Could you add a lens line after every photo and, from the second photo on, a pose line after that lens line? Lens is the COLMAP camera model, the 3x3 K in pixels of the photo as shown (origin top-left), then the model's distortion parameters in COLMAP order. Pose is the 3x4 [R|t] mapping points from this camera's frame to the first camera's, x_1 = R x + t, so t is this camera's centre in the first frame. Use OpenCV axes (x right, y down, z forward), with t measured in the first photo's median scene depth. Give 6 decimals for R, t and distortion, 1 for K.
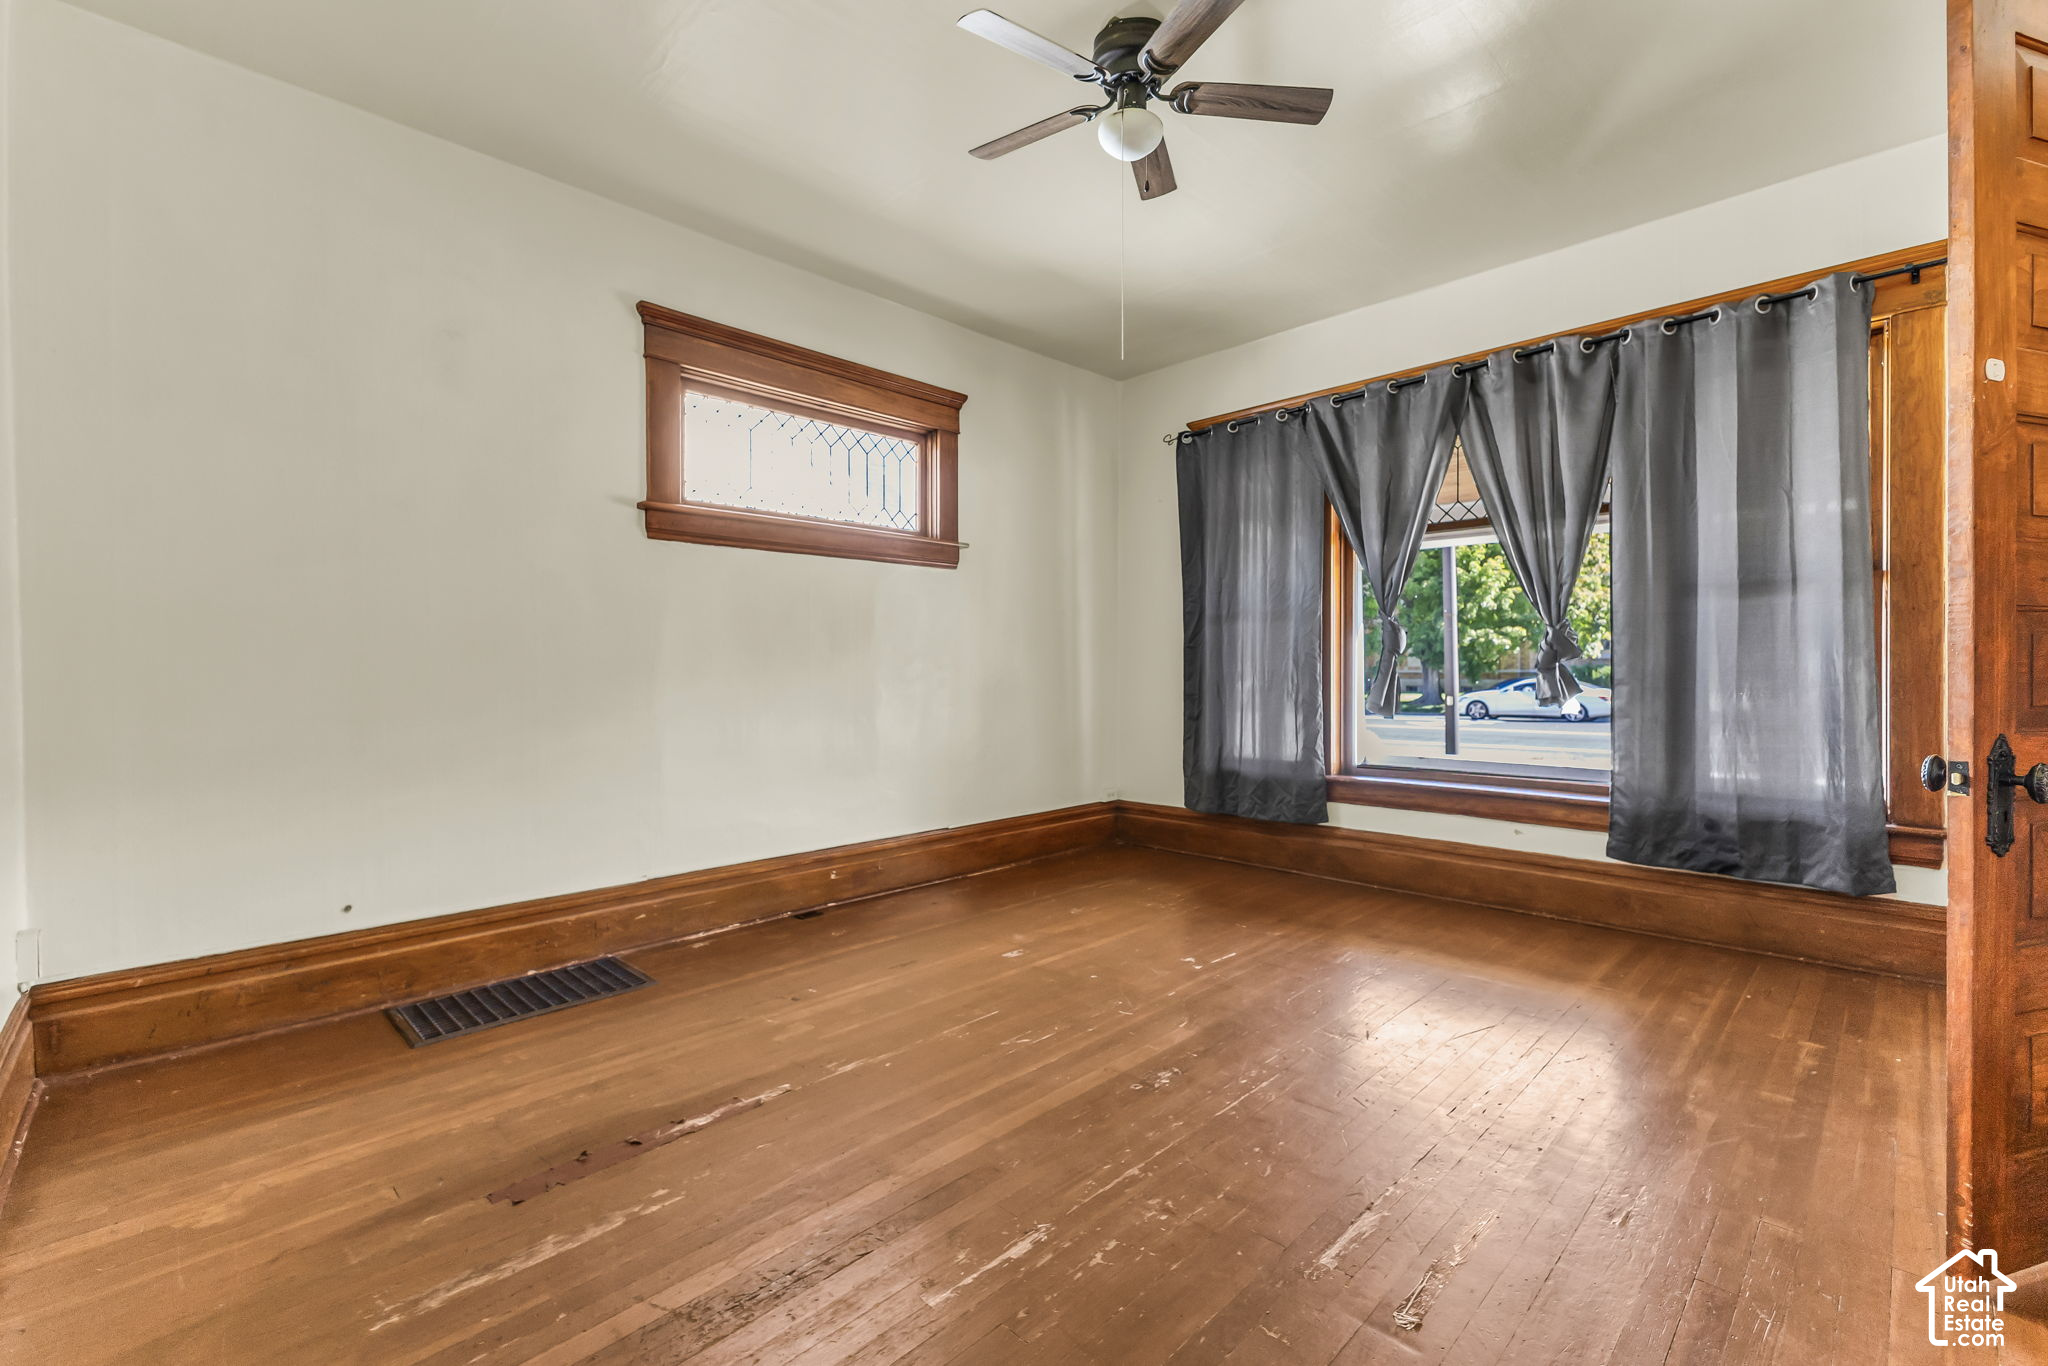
lens RADIAL K [[896.1, 0, 1028.1], [0, 896.1, 669.2], [0, 0, 1]] dist [0.007343, 0.001419]
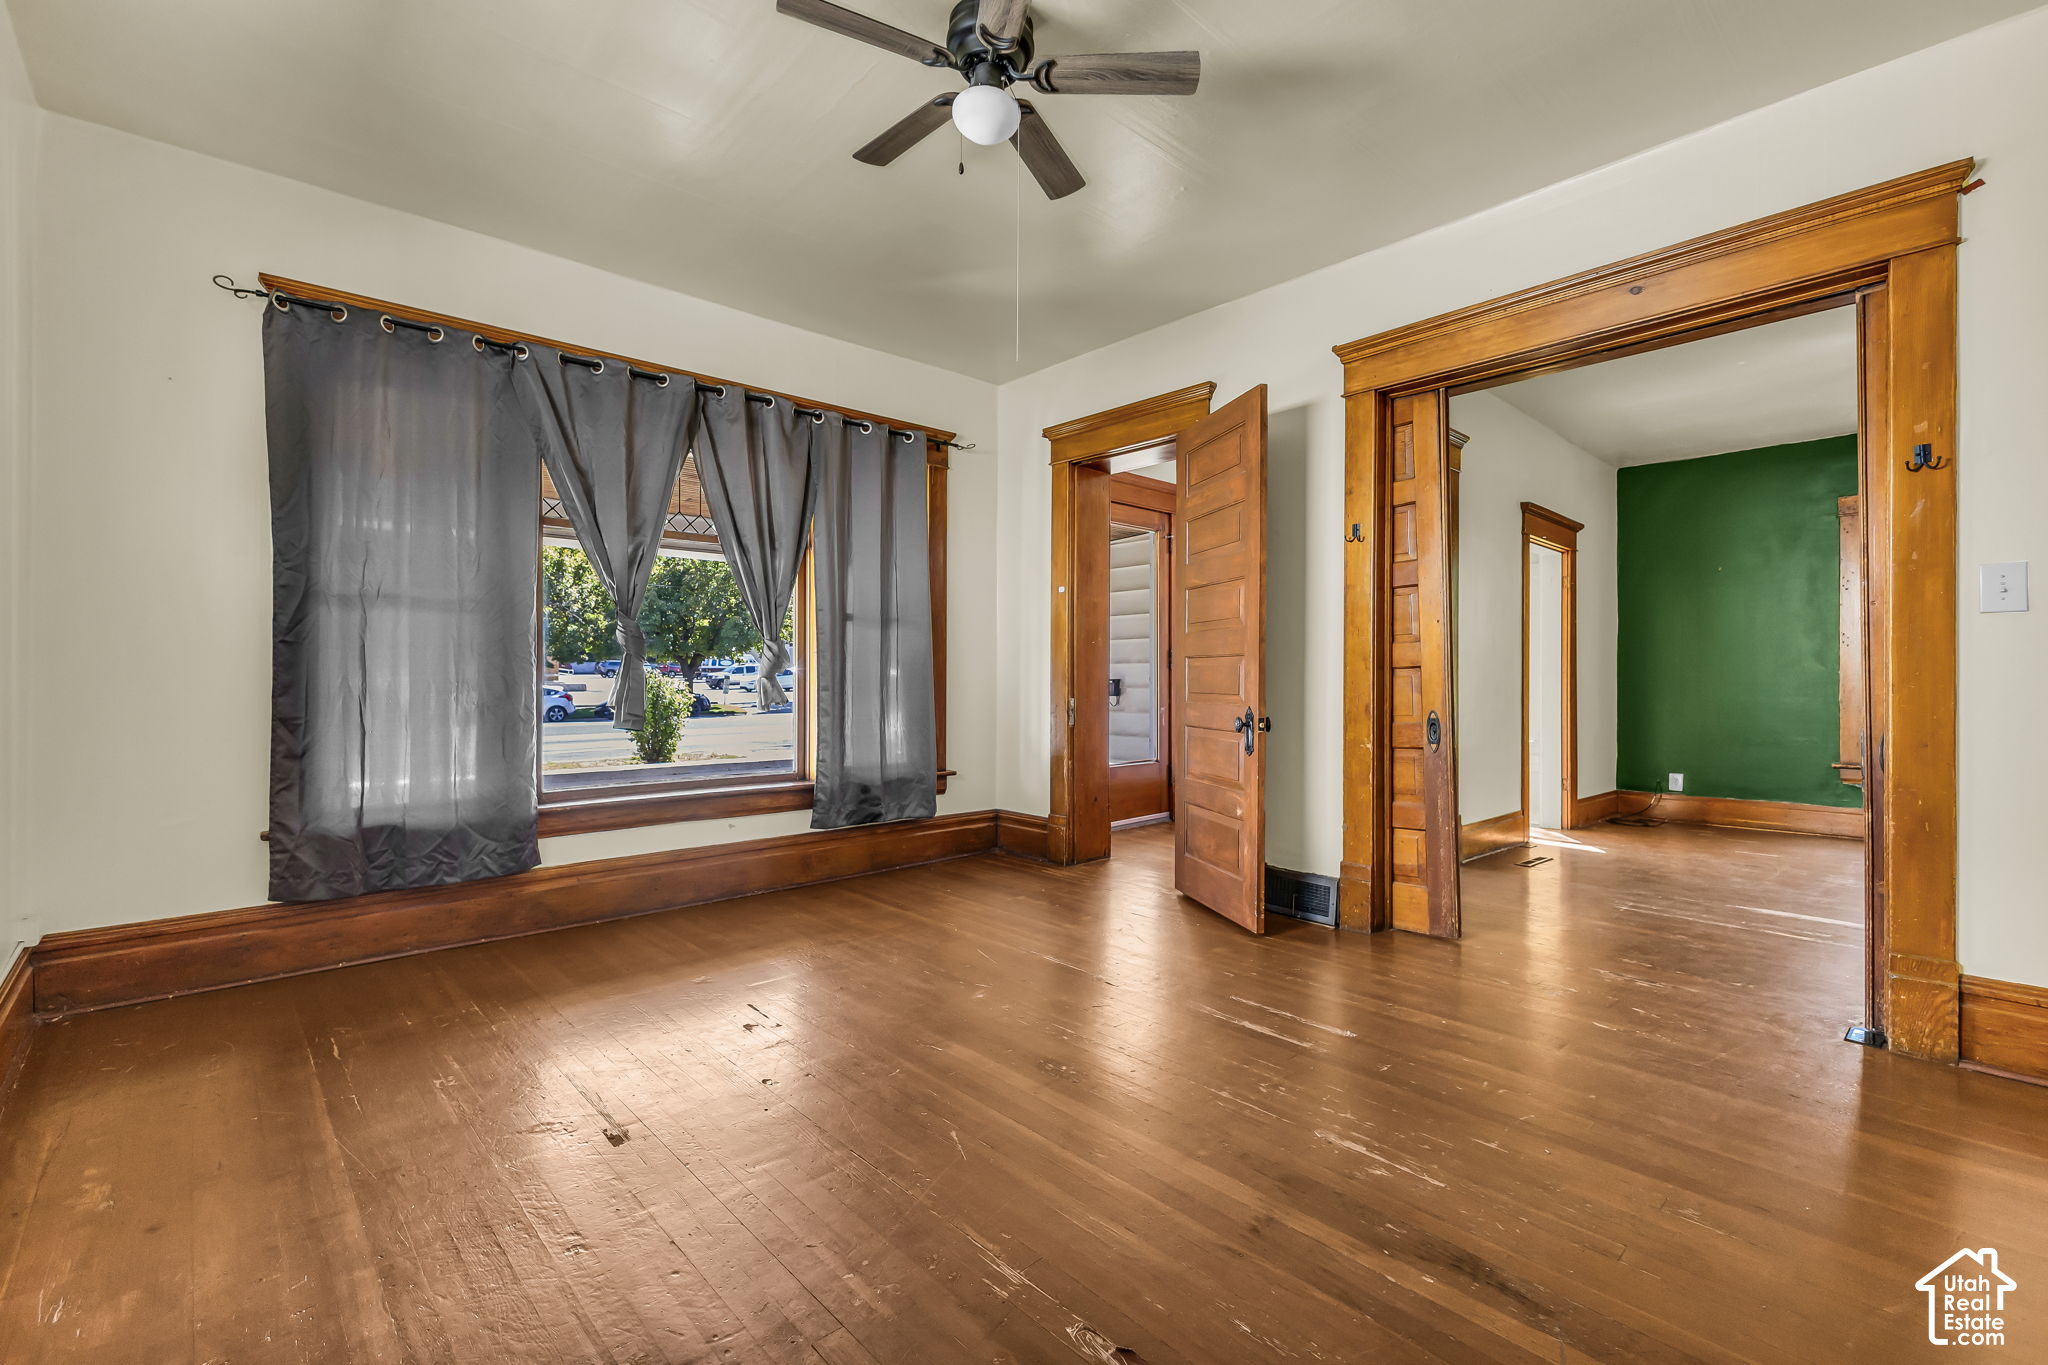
lens RADIAL K [[896.1, 0, 1028.0], [0, 896.1, 679.2], [0, 0, 1]] dist [0.007343, 0.001419]
pose [[0.044837, -0.000200, 0.998994, -0.528976], [-0.000181, 1.000000, 0.000209, 0.000955], [-0.998994, -0.000190, 0.044837, 0.581776]]
